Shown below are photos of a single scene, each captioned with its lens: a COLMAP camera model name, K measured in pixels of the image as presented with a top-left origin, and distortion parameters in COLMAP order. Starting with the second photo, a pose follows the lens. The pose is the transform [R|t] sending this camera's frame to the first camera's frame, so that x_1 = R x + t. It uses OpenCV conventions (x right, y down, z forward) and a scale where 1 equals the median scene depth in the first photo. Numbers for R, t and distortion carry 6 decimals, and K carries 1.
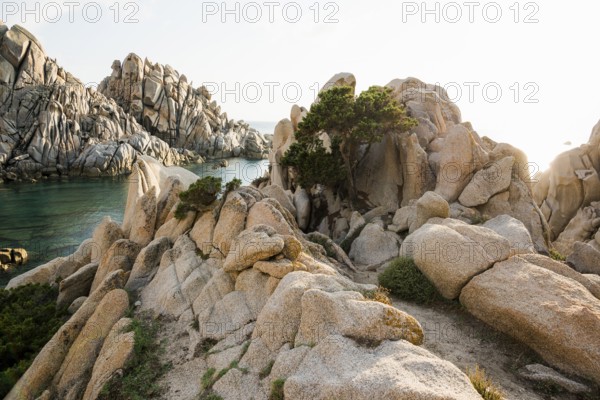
lens RADIAL K [[393.0, 0, 311.5], [0, 393.0, 184.7], [0, 0, 1]] dist [-0.009712, 0.002038]
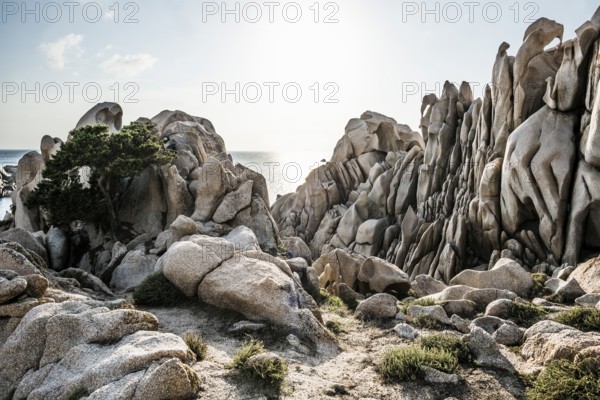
lens RADIAL K [[364.5, 0, 330.5], [0, 364.5, 167.1], [0, 0, 1]] dist [-0.005363, 0.001859]
pose [[0.816643, -0.049653, 0.575003, 0.022528], [0.109506, 0.991525, -0.069904, -0.000757], [-0.566659, 0.120053, 0.815160, -0.132522]]
